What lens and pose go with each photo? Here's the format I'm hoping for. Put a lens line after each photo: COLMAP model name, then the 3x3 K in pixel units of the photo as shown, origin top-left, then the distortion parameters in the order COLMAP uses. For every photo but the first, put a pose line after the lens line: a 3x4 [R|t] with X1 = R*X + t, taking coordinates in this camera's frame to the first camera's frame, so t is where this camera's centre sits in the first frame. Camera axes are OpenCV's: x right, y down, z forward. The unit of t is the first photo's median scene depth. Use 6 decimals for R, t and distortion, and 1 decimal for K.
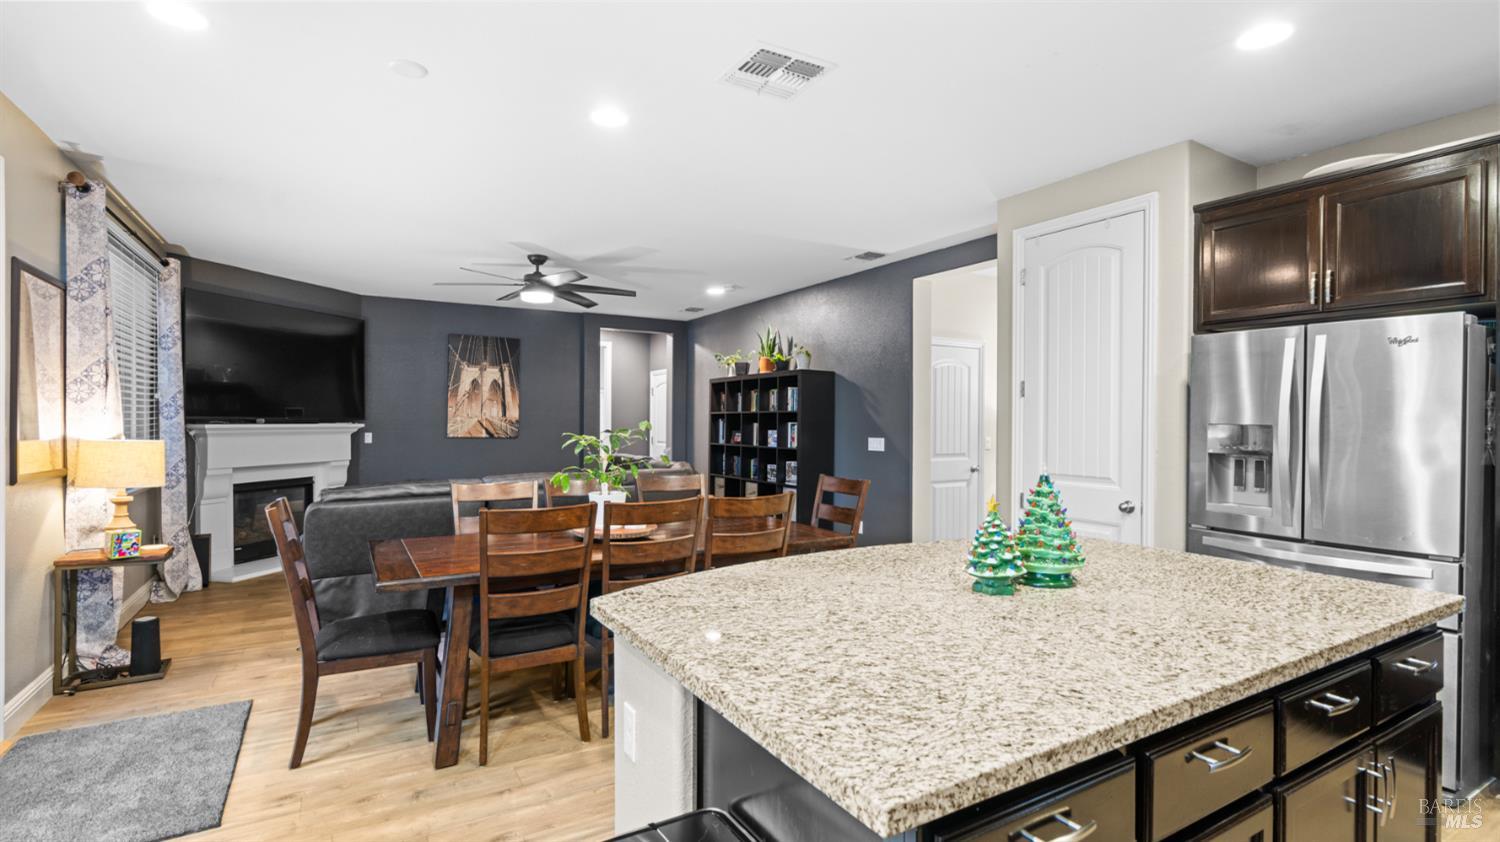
lens RADIAL K [[701.7, 0, 748.7], [0, 701.7, 422.6], [0, 0, 1]] dist [0.003822, 0.000798]
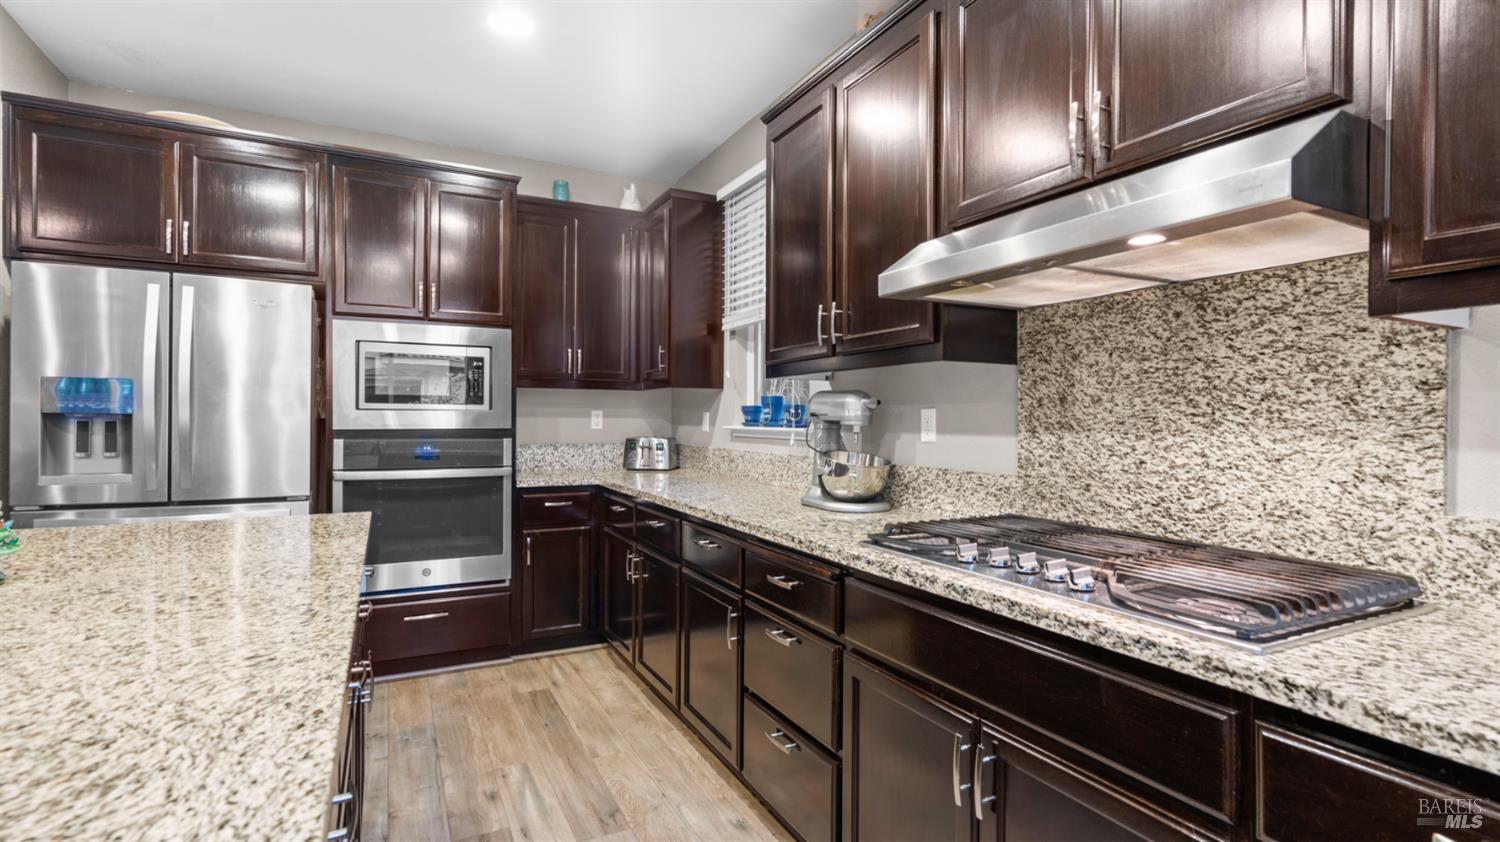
lens RADIAL K [[705.2, 0, 746.1], [0, 705.2, 423.7], [0, 0, 1]] dist [0.001428, 0.000642]
pose [[0.061160, -0.012069, 0.998055, -0.048274], [-0.000861, 0.999926, 0.012144, 0.022552], [-0.998128, -0.001602, 0.061145, 0.079017]]
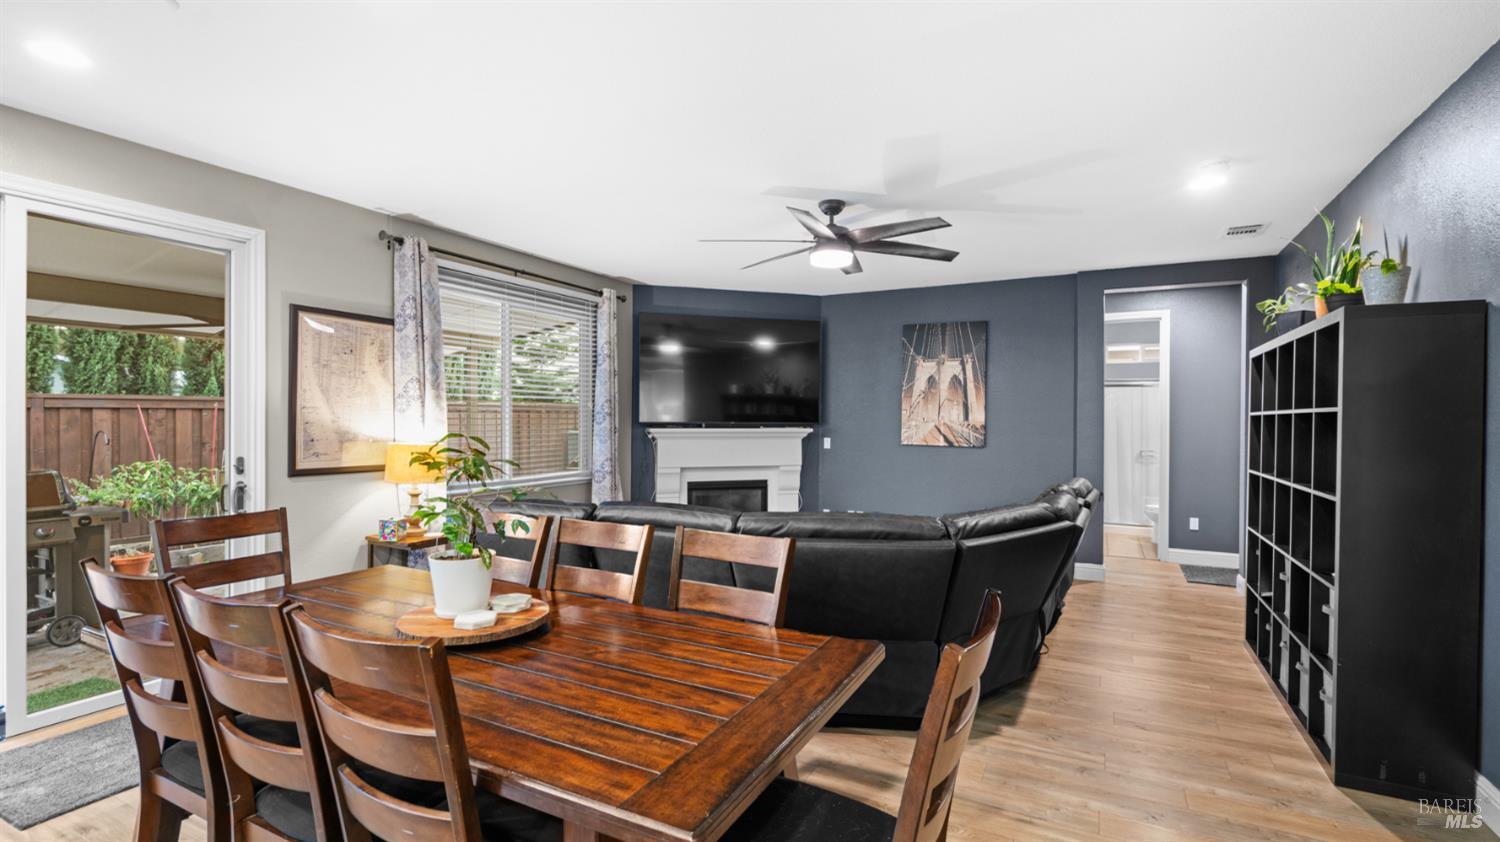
lens RADIAL K [[676.9, 0, 750.0], [0, 676.9, 421.0], [0, 0, 1]] dist [-0.002984, 0.000308]
pose [[0.524889, -0.000921, -0.851170, 0.236901], [-0.003230, 0.999990, -0.003074, -0.006687], [0.851164, 0.004363, 0.524881, 0.517163]]
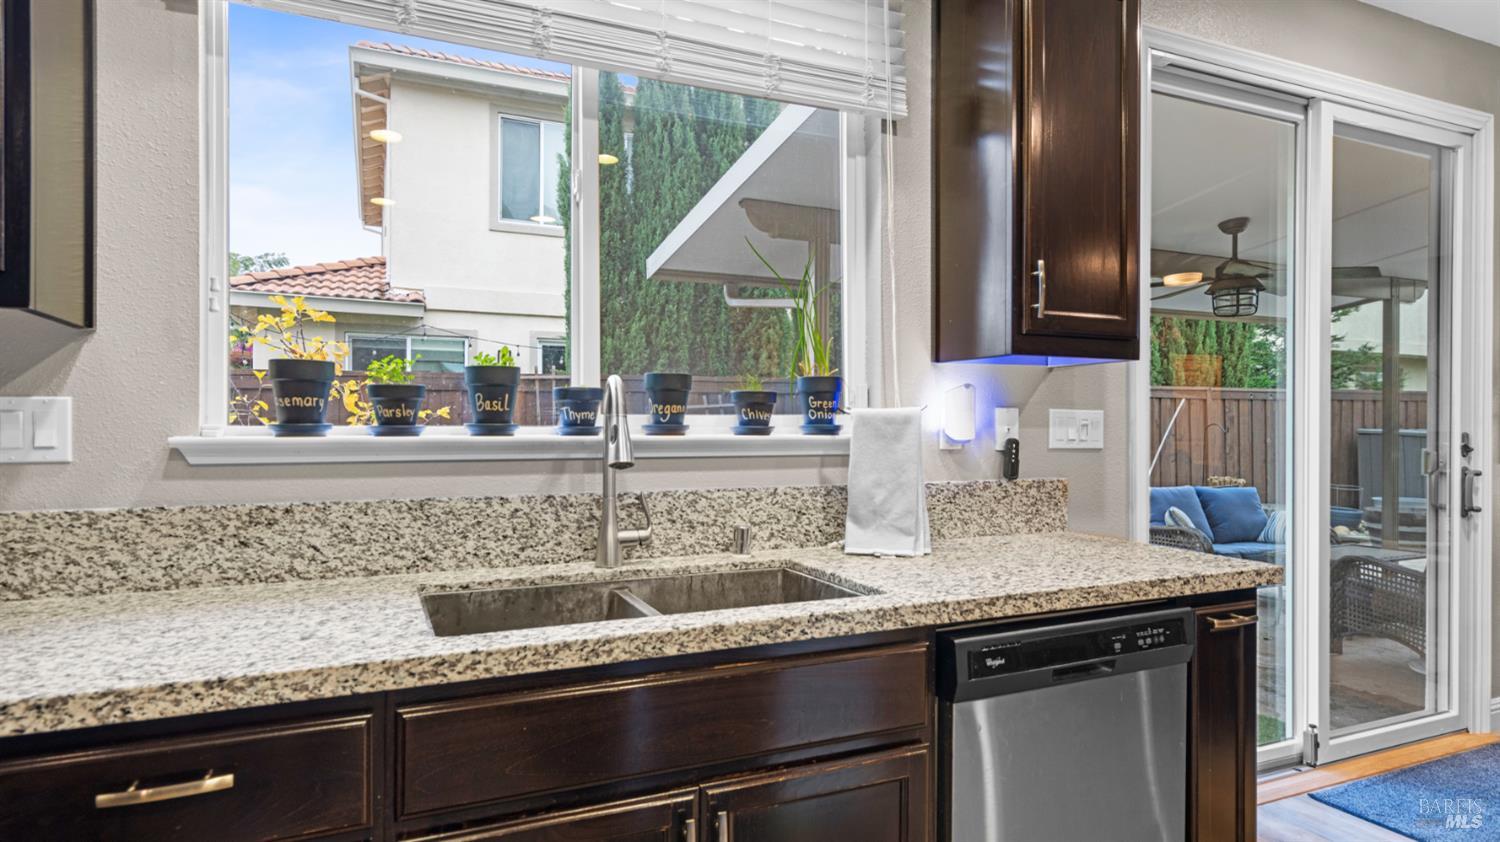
lens RADIAL K [[840.0, 0, 750.0], [0, 840.0, 421.0], [0, 0, 1]] dist [0.004214, 0.000570]
pose [[-0.109015, -0.006285, -0.994020, 0.080869], [-0.008913, 0.999946, -0.005345, 0.023238], [0.994000, 0.008277, -0.109065, 0.064284]]
